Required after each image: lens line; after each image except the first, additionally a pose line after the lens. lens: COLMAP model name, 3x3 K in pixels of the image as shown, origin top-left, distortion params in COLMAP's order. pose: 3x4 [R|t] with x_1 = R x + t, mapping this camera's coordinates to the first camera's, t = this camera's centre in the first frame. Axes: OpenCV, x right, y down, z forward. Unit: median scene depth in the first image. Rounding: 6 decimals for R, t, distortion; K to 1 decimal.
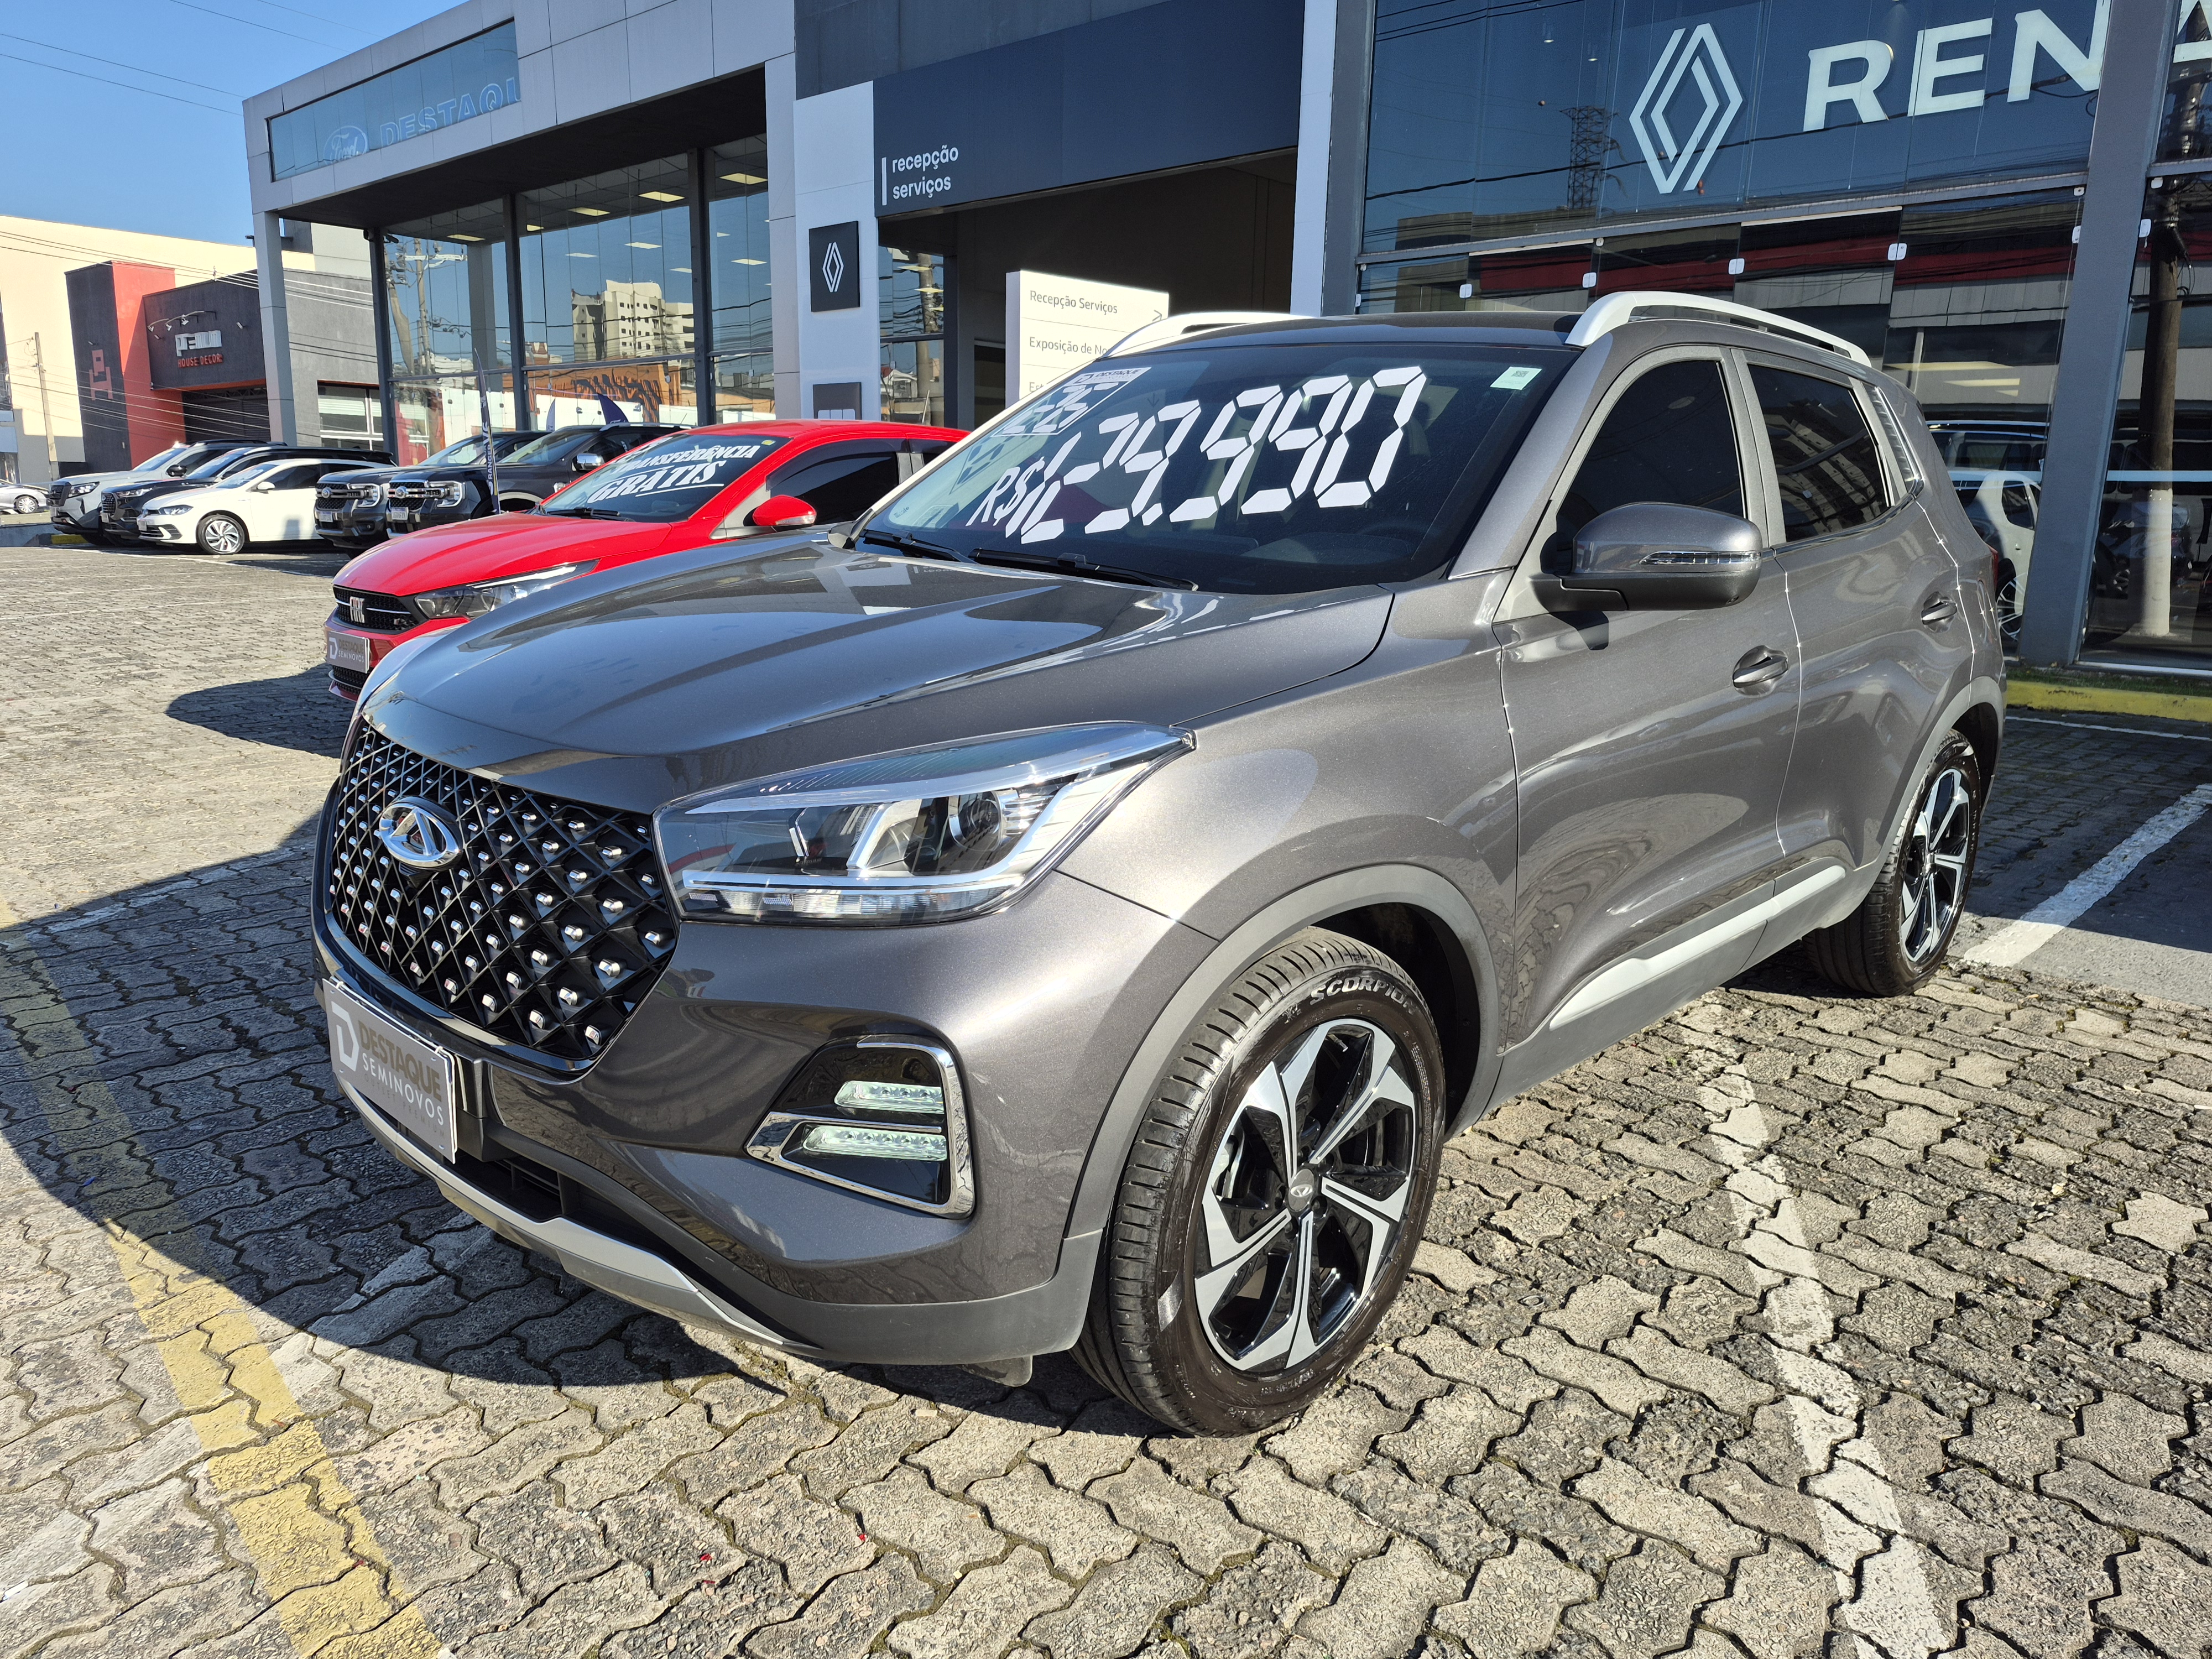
lens RADIAL K [[1480.7, 0, 1103.8], [0, 1480.7, 831.5], [0, 0, 1]] dist [0.037658, -0.025093]
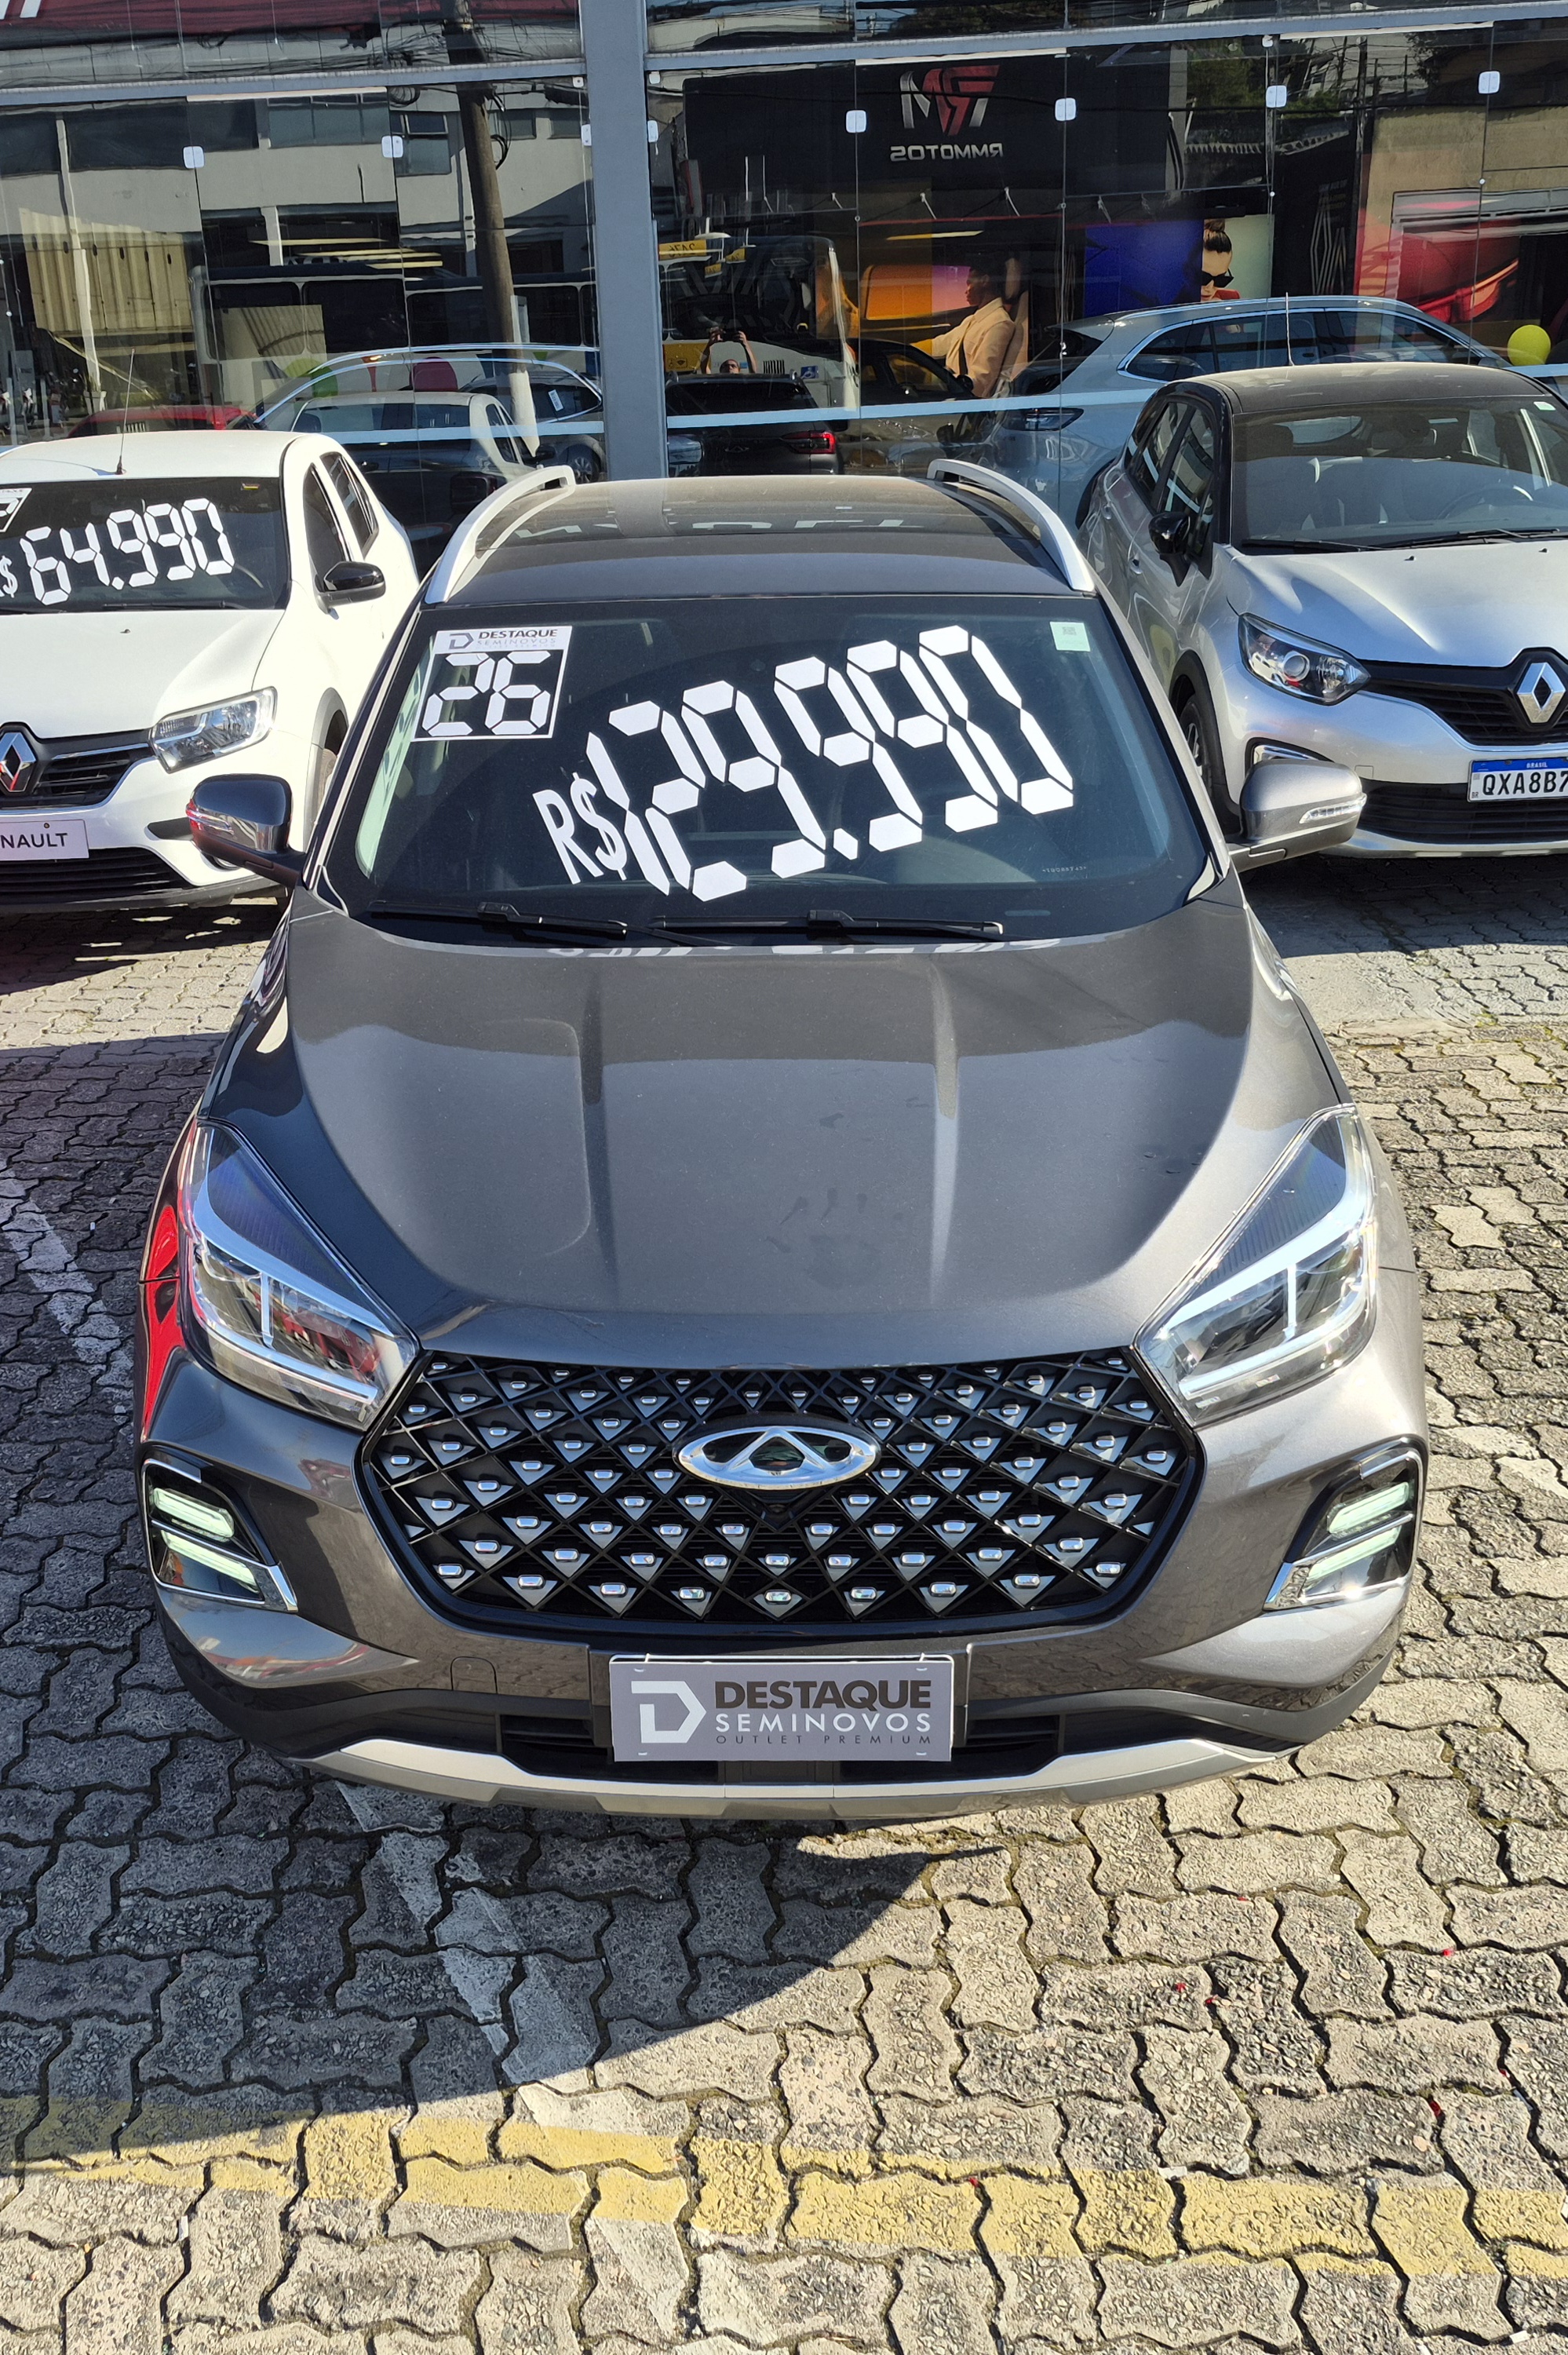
lens RADIAL K [[1975.3, 0, 784.2], [0, 1975.3, 1172.5], [0, 0, 1]] dist [0.060919, -0.004396]
pose [[0.752874, -0.297373, 0.587154, -0.920464], [0.215894, 0.954330, 0.206505, -0.334264], [-0.621748, -0.028710, 0.782691, 0.073223]]
